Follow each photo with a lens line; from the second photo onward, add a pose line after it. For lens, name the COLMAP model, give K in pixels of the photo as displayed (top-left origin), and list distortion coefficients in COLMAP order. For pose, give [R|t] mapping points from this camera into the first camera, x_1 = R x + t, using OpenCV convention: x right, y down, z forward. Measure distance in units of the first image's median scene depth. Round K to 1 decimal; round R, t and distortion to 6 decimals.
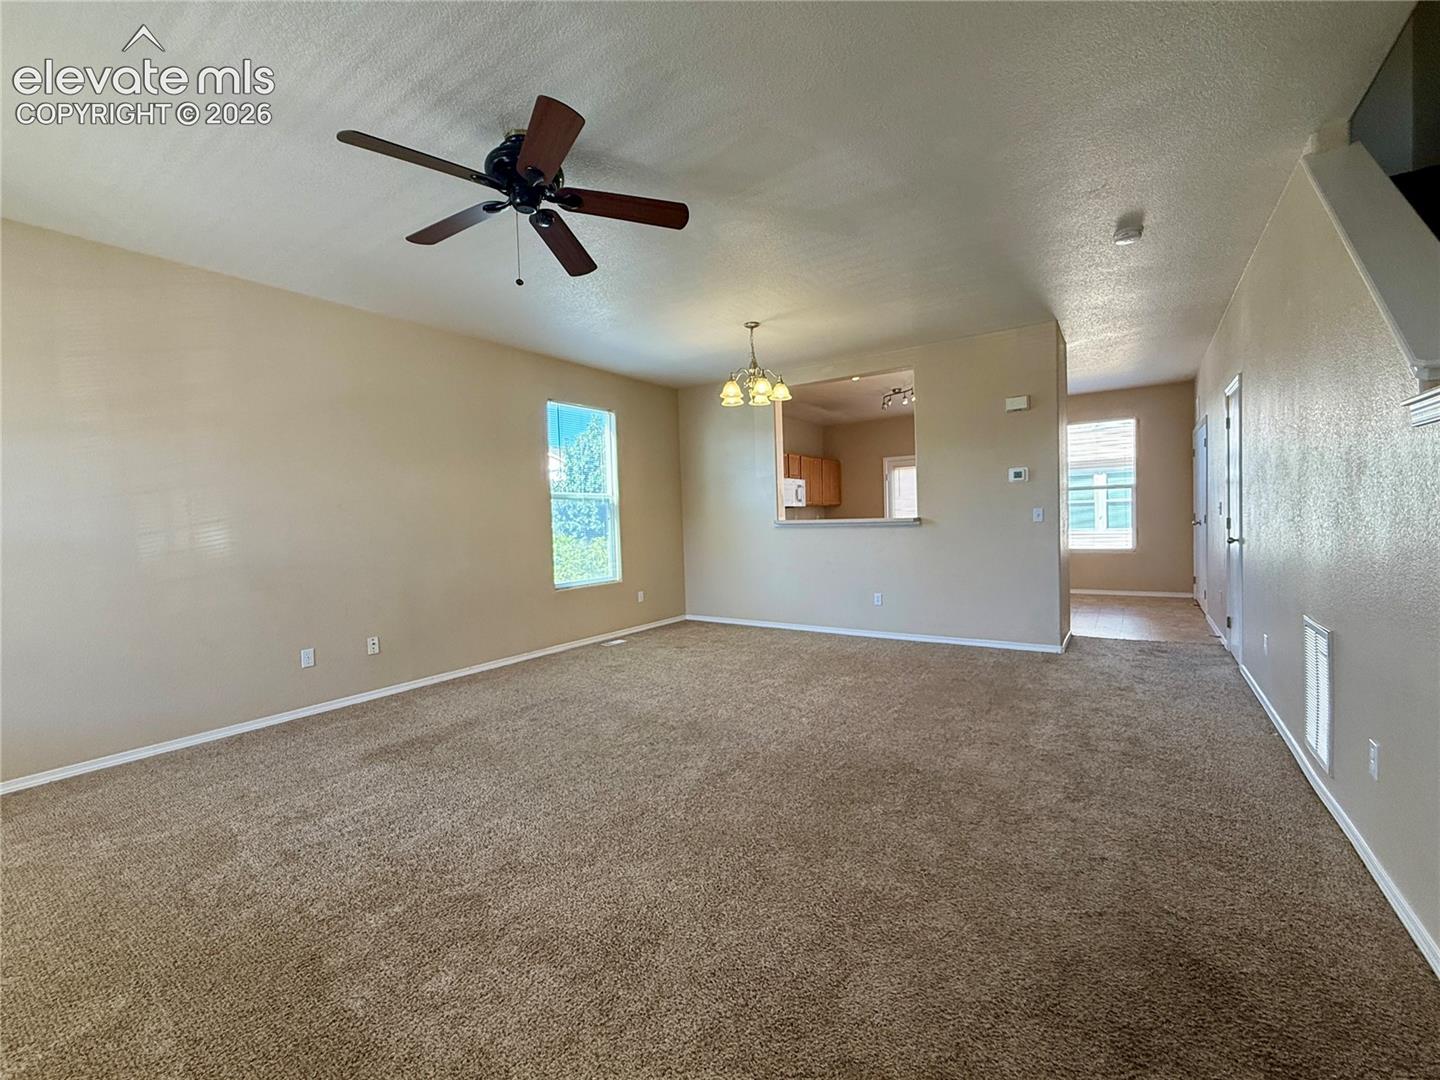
lens RADIAL K [[618.6, 0, 710.5], [0, 618.6, 533.8], [0, 0, 1]] dist [0.003348, 0.000234]
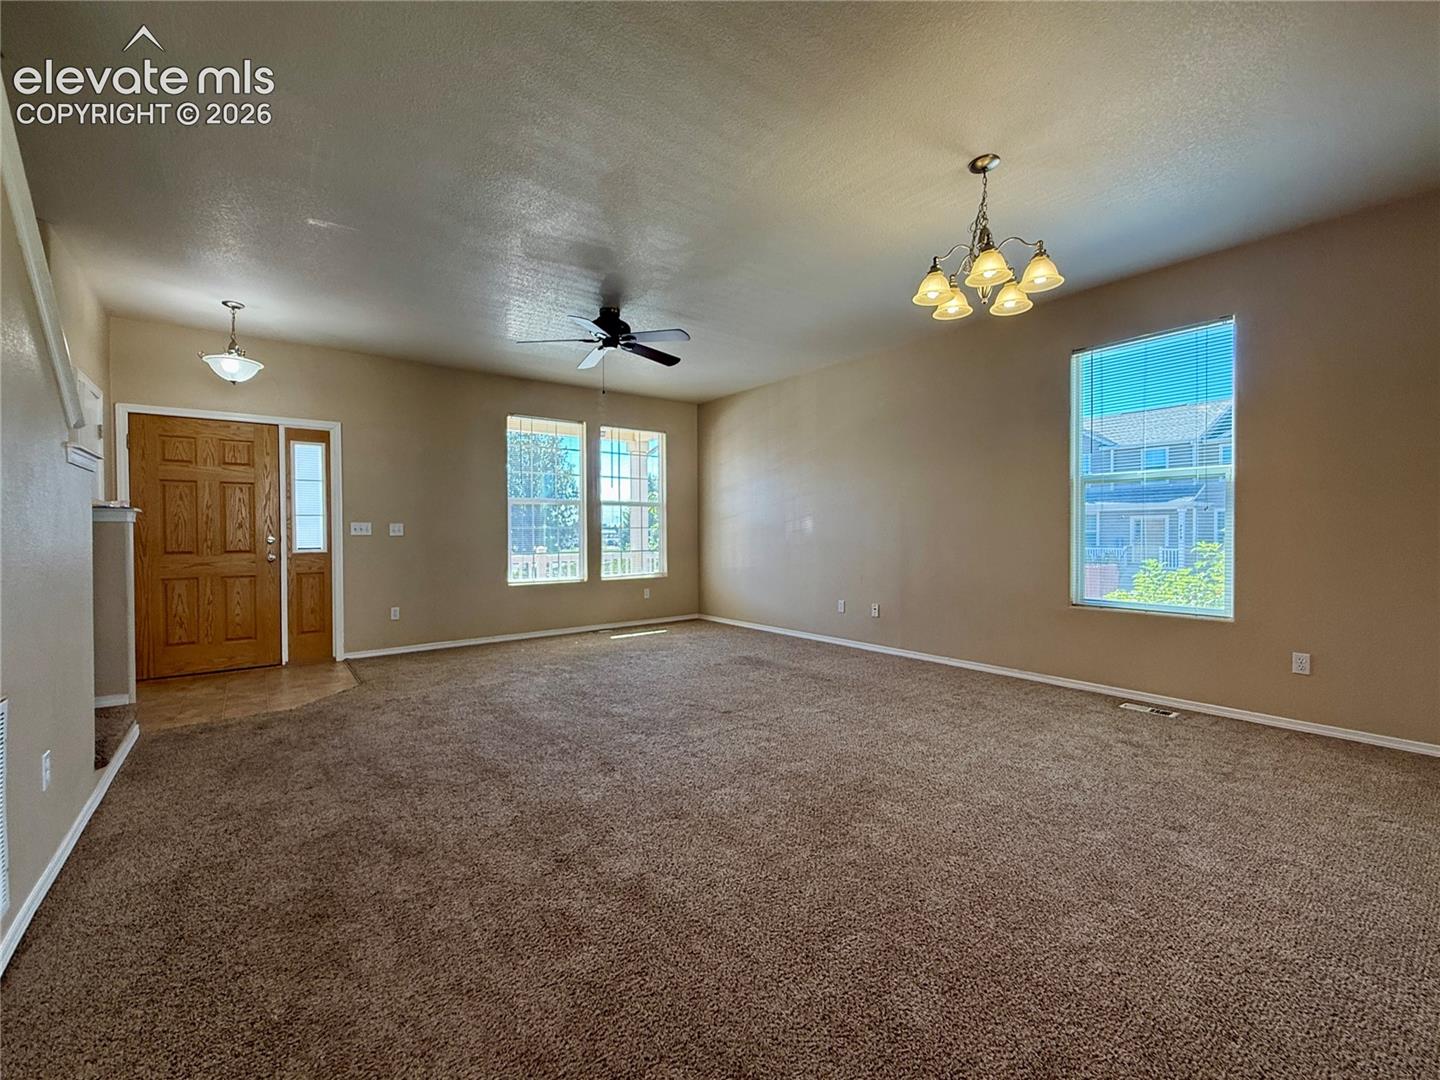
lens RADIAL K [[586.0, 0, 718.7], [0, 586.0, 537.8], [0, 0, 1]] dist [0.000059, -0.000126]
pose [[-0.303426, 0.047084, -0.951691, 0.878307], [-0.006777, 0.998646, 0.051568, -0.041063], [0.952831, 0.022097, -0.302697, 1.261098]]
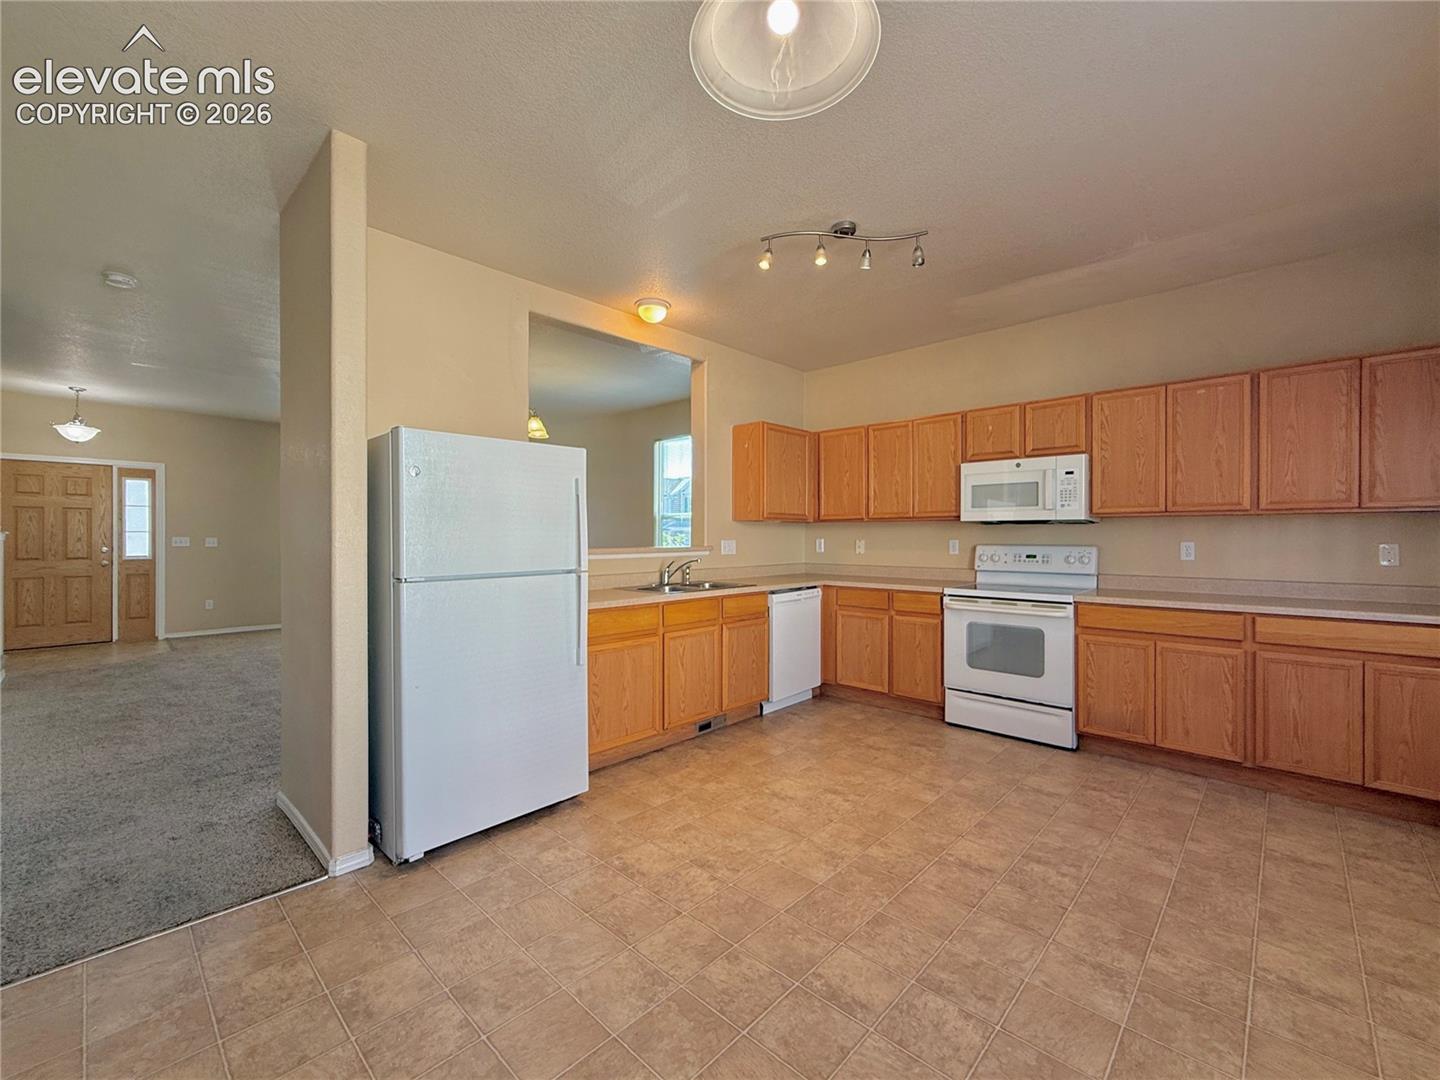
lens RADIAL K [[586.0, 0, 712.9], [0, 586.0, 534.5], [0, 0, 1]] dist [0.000059, -0.000126]
pose [[-0.163938, 0.035241, -0.985841, 1.228284], [-0.021051, 0.999009, 0.039212, -0.093545], [0.986246, 0.027181, -0.163033, 1.785971]]
